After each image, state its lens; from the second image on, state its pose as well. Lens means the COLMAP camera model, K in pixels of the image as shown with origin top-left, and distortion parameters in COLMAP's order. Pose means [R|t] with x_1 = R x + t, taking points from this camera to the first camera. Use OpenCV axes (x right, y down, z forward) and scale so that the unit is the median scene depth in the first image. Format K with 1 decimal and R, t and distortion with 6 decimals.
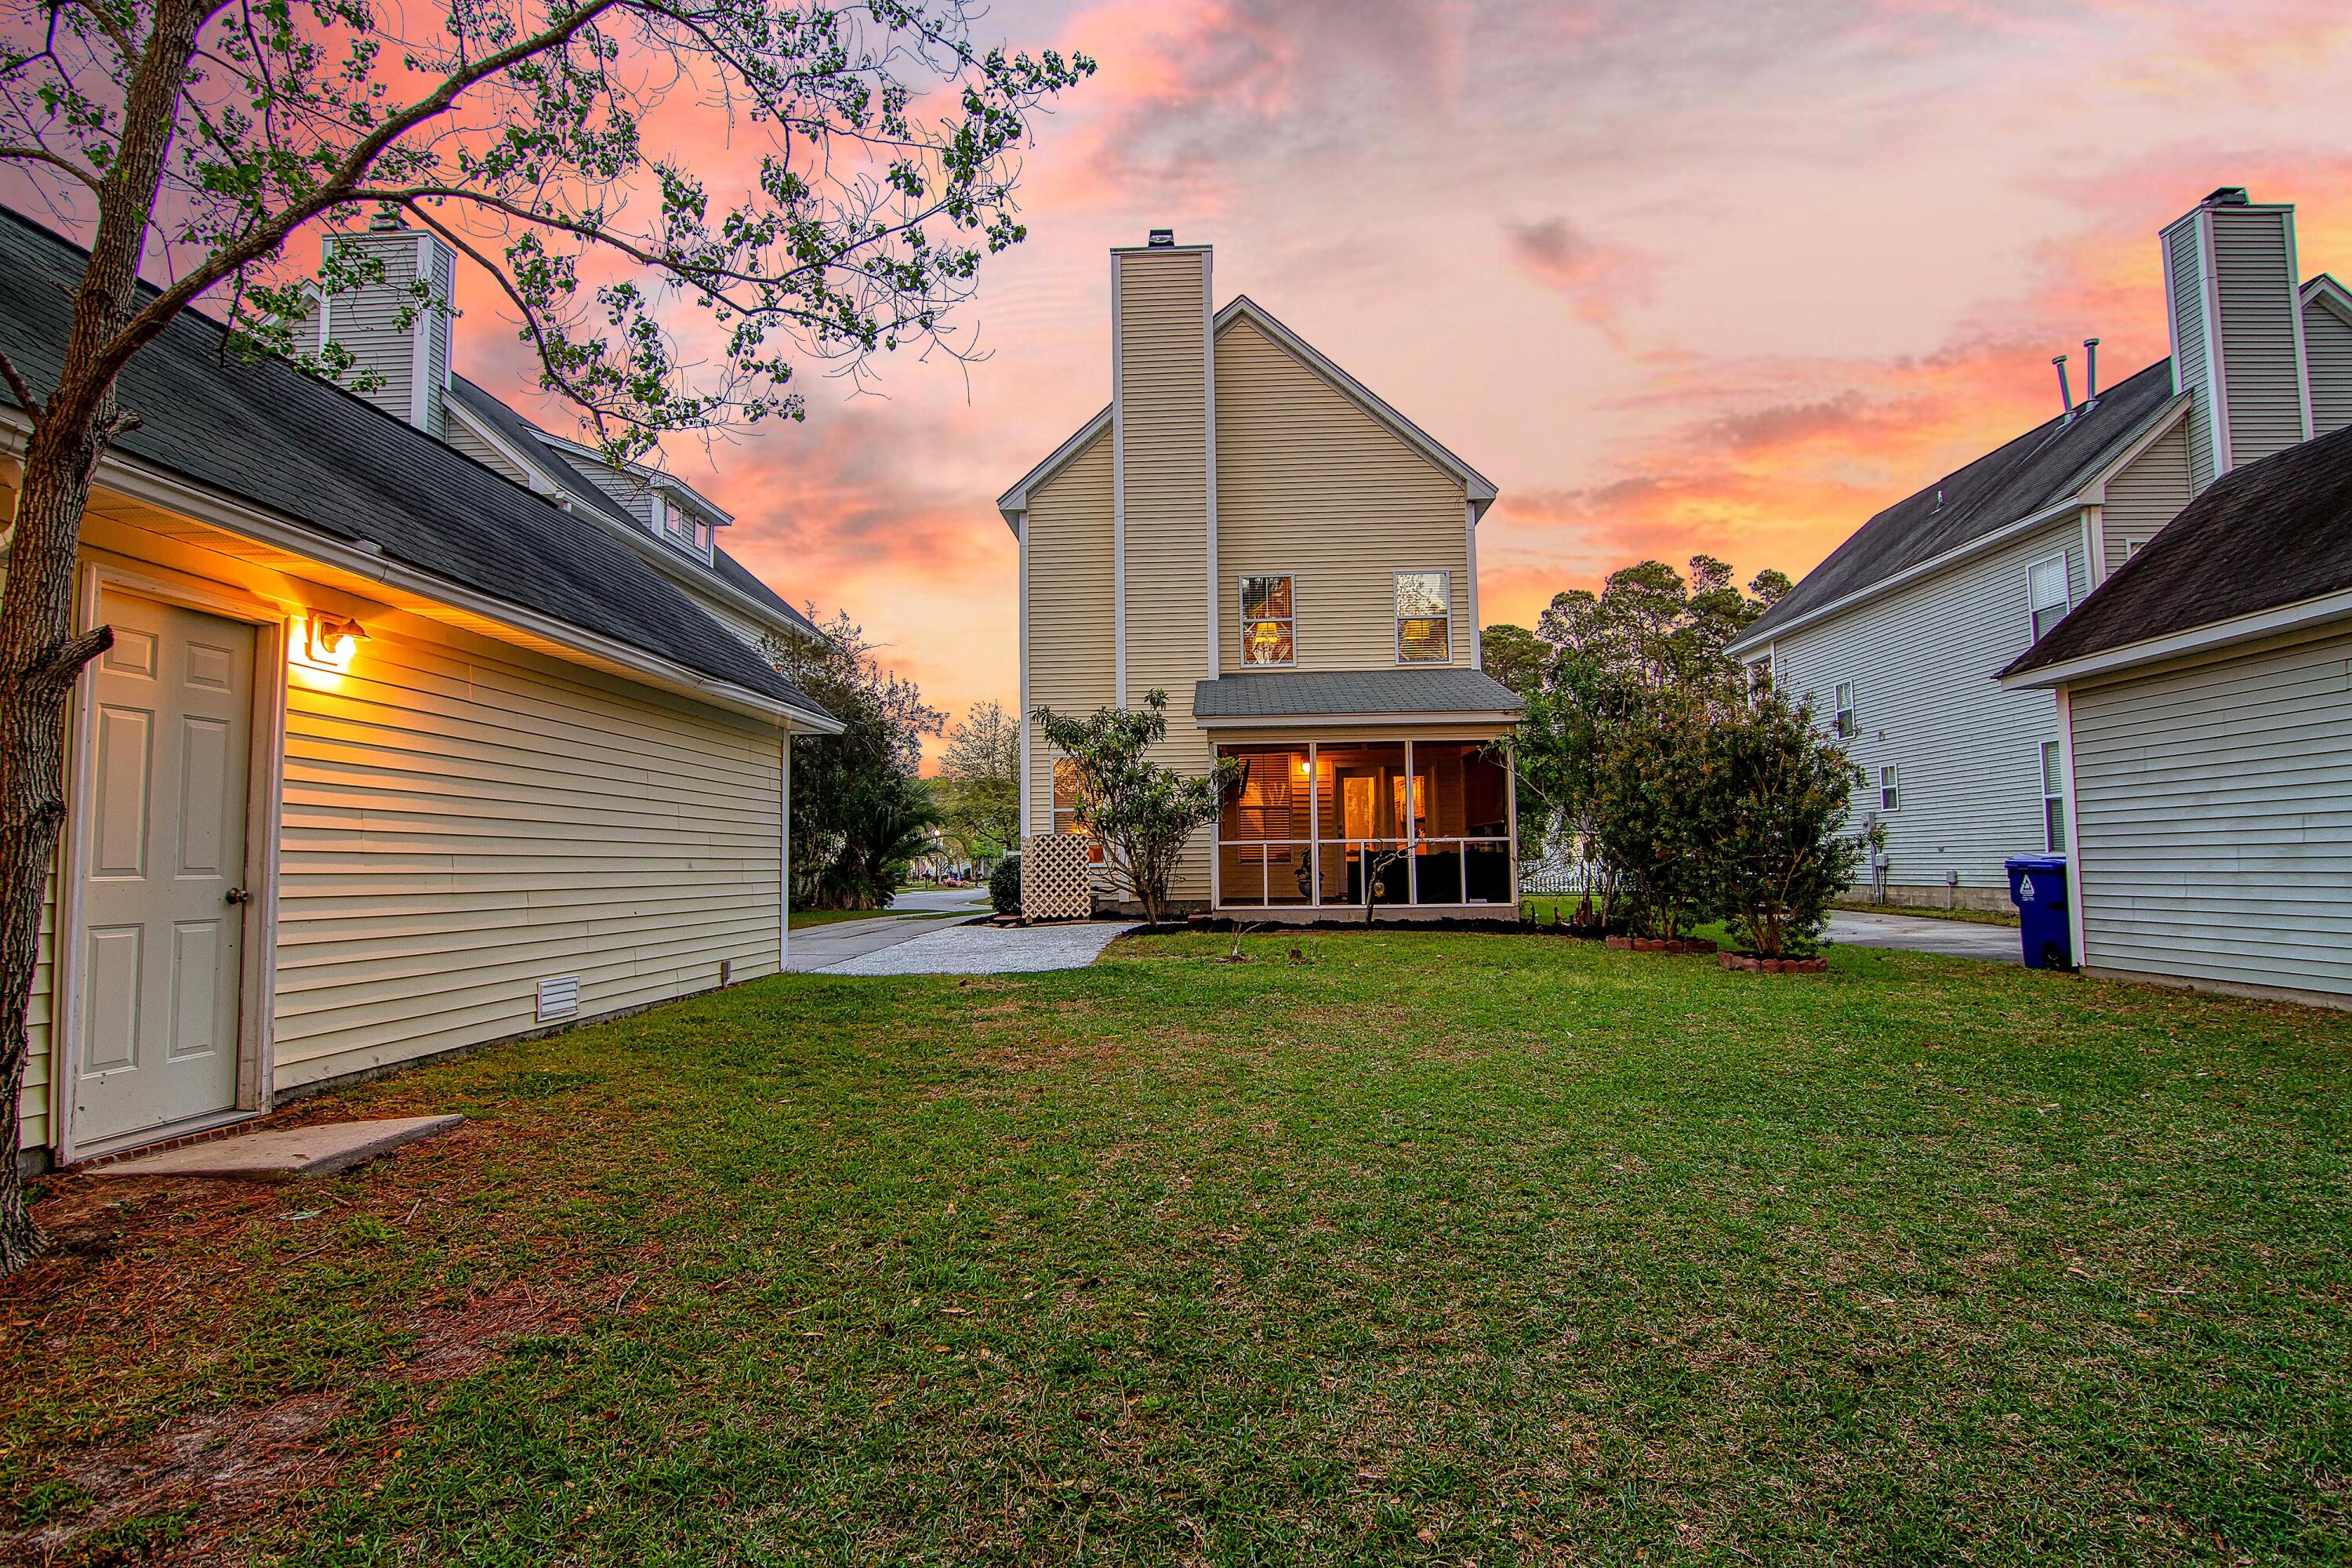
lens RADIAL K [[1184.2, 0, 1176.0], [0, 1184.2, 786.1], [0, 0, 1]] dist [-0.000604, -0.000033]
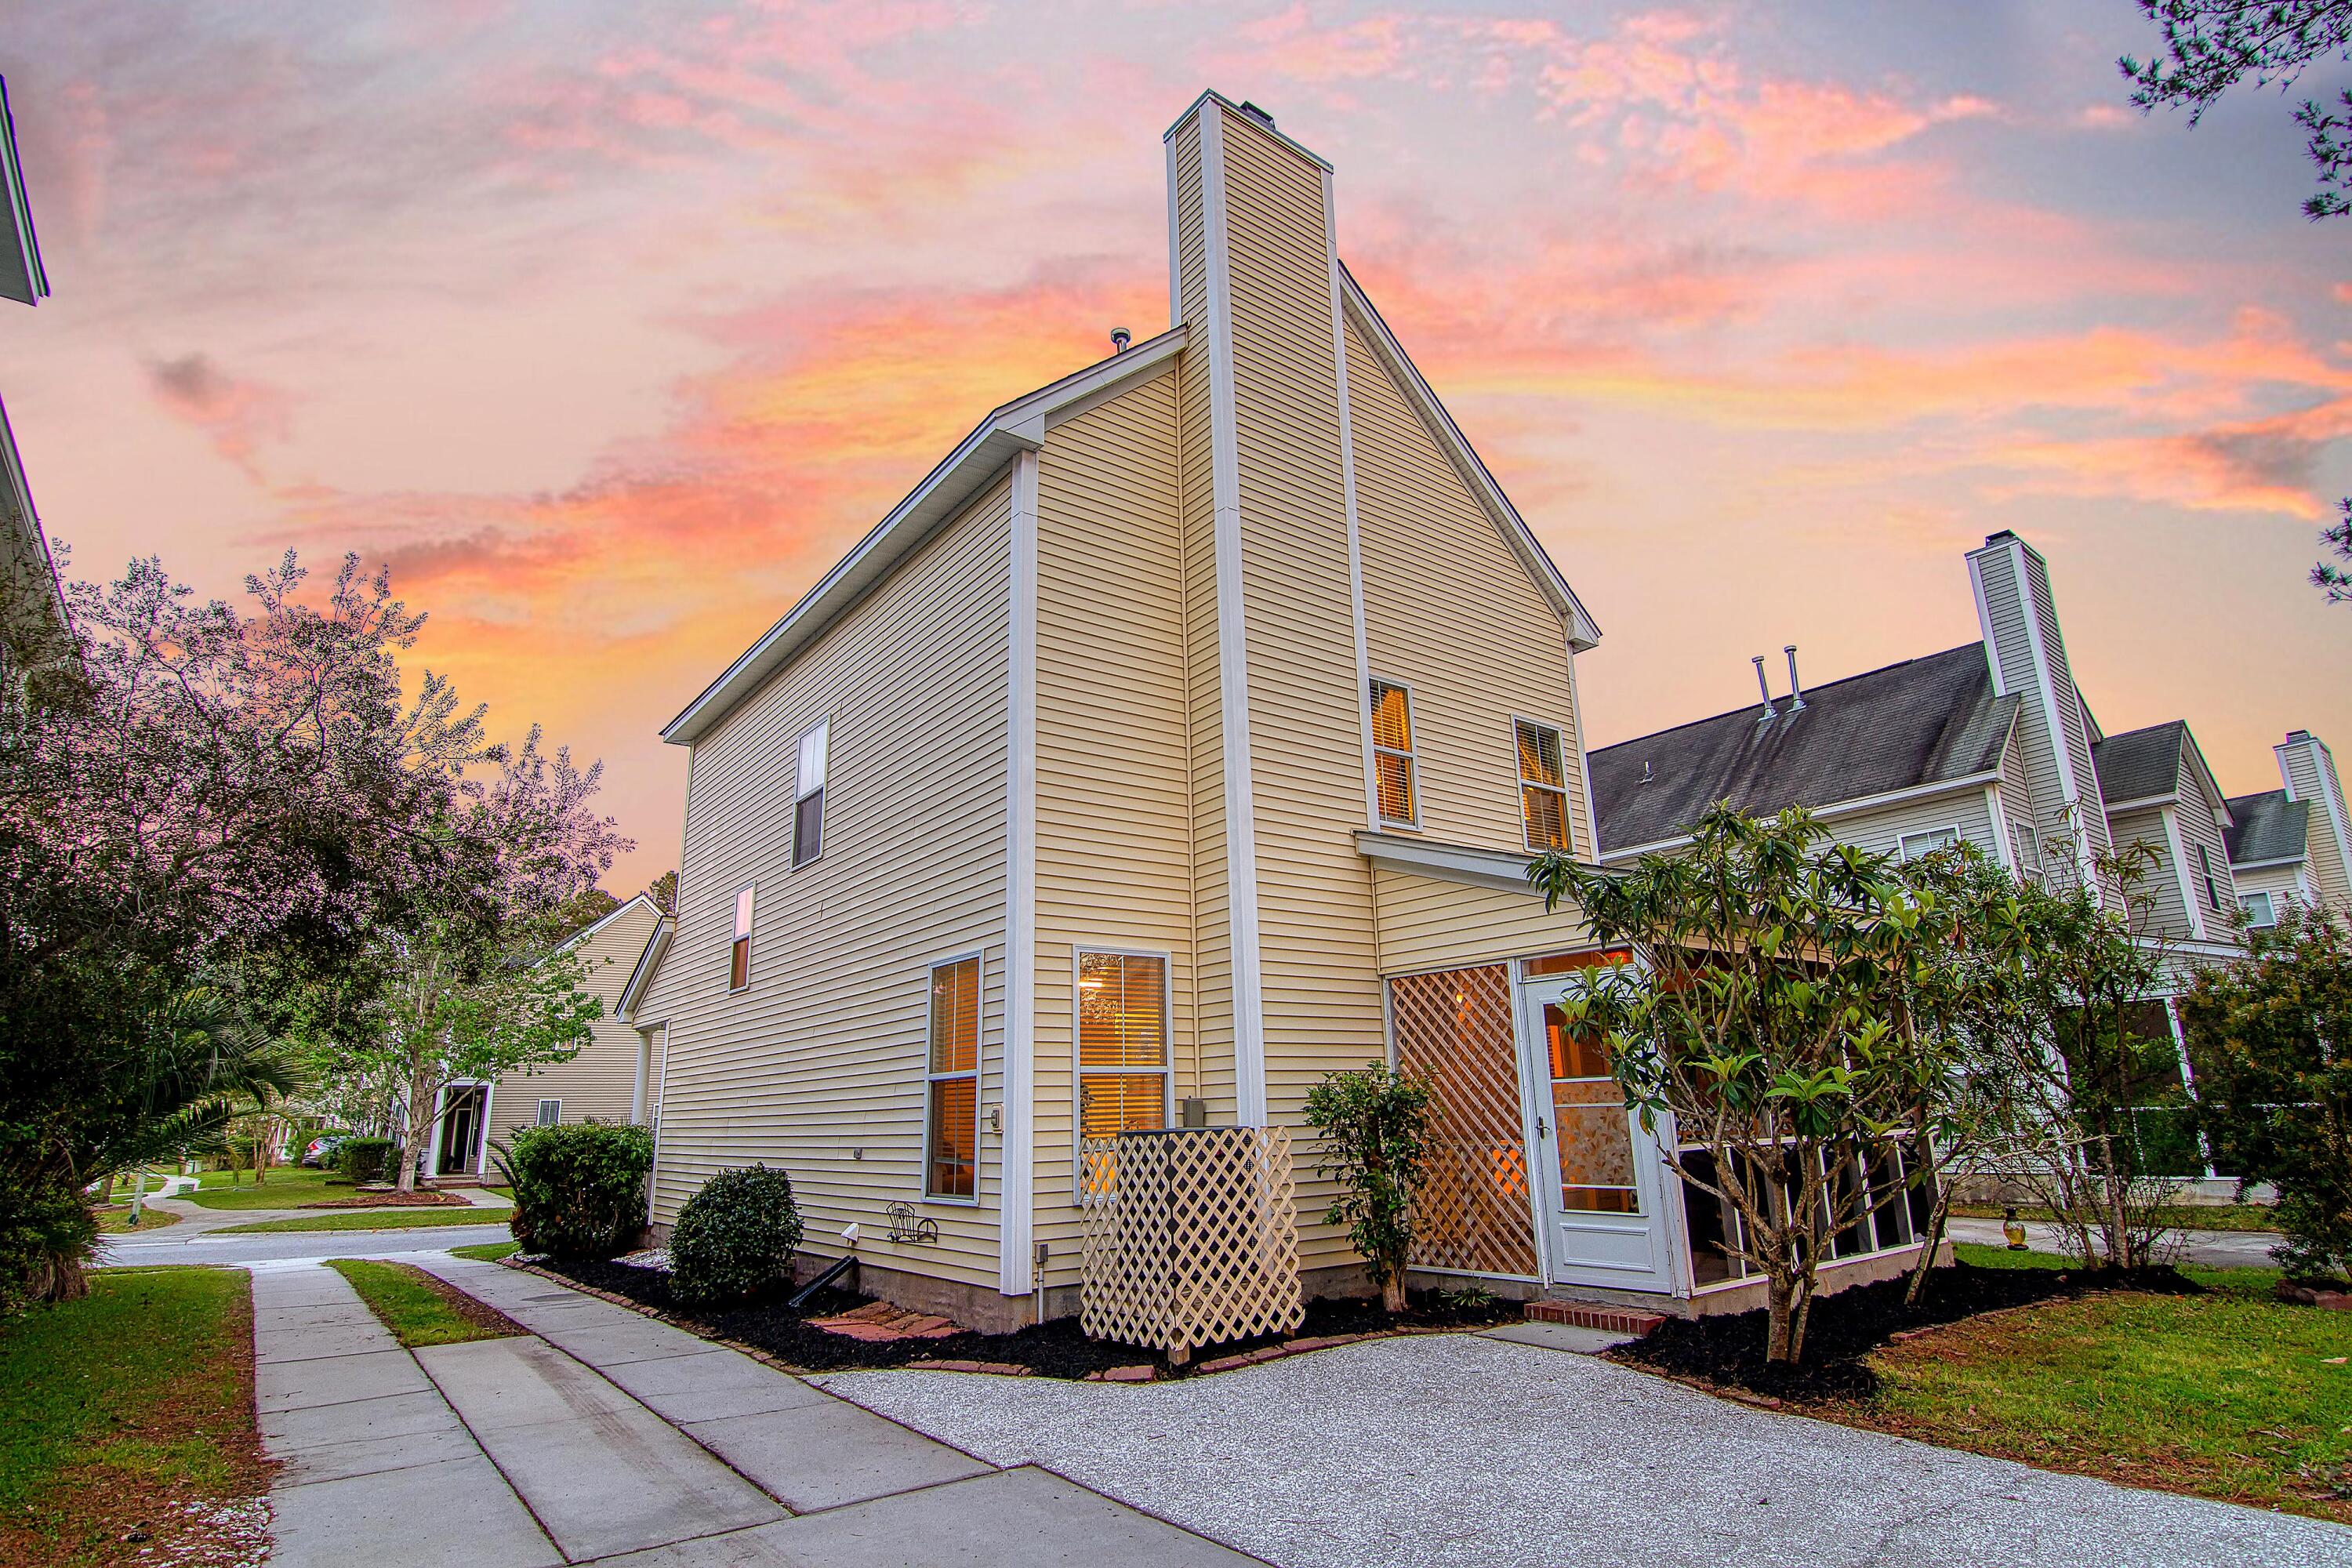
lens RADIAL K [[1184.2, 0, 1179.6], [0, 1184.2, 774.0], [0, 0, 1]] dist [-0.000604, -0.000033]
pose [[0.770615, 0.169602, 0.614319, -0.451770], [-0.026045, 0.971514, -0.235545, 0.020060], [-0.636768, 0.165514, 0.753081, 0.758530]]
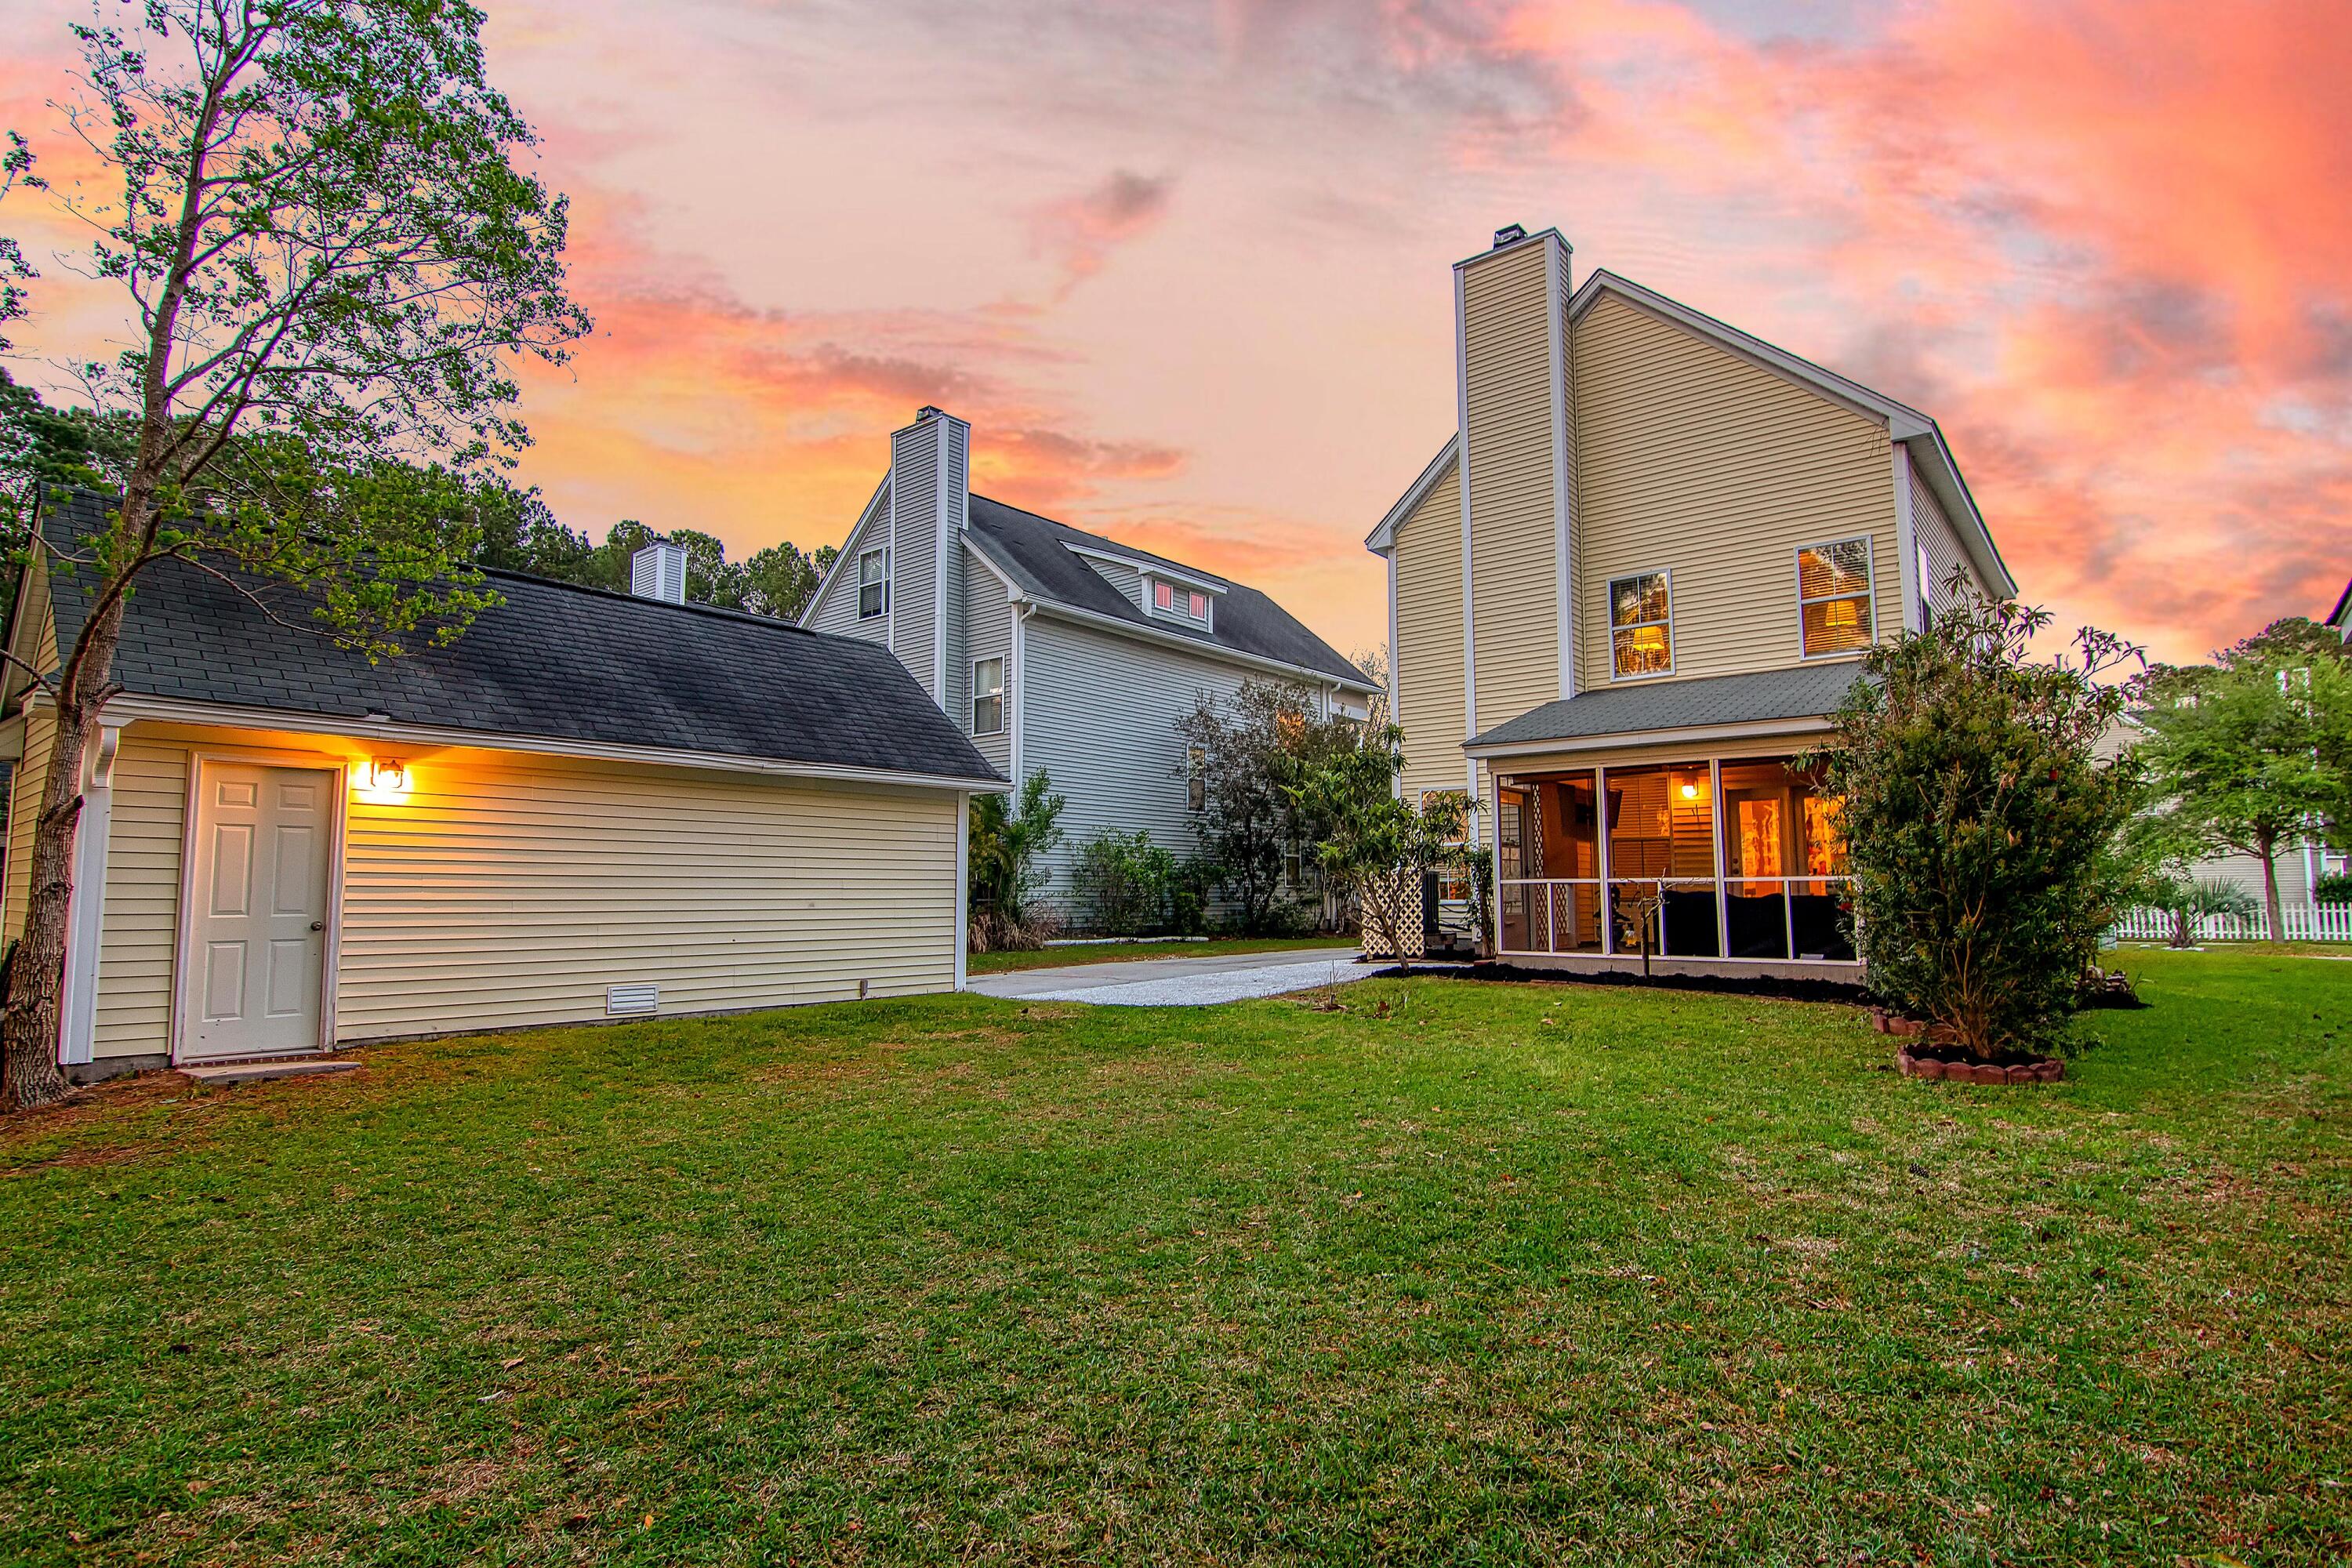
lens RADIAL K [[1184.2, 0, 1174.6], [0, 1184.2, 785.5], [0, 0, 1]] dist [-0.000604, -0.000033]
pose [[0.798992, -0.043363, -0.599776, 0.394322], [0.031542, 0.999046, -0.030212, -0.006964], [0.600514, 0.005222, 0.799597, 0.109996]]
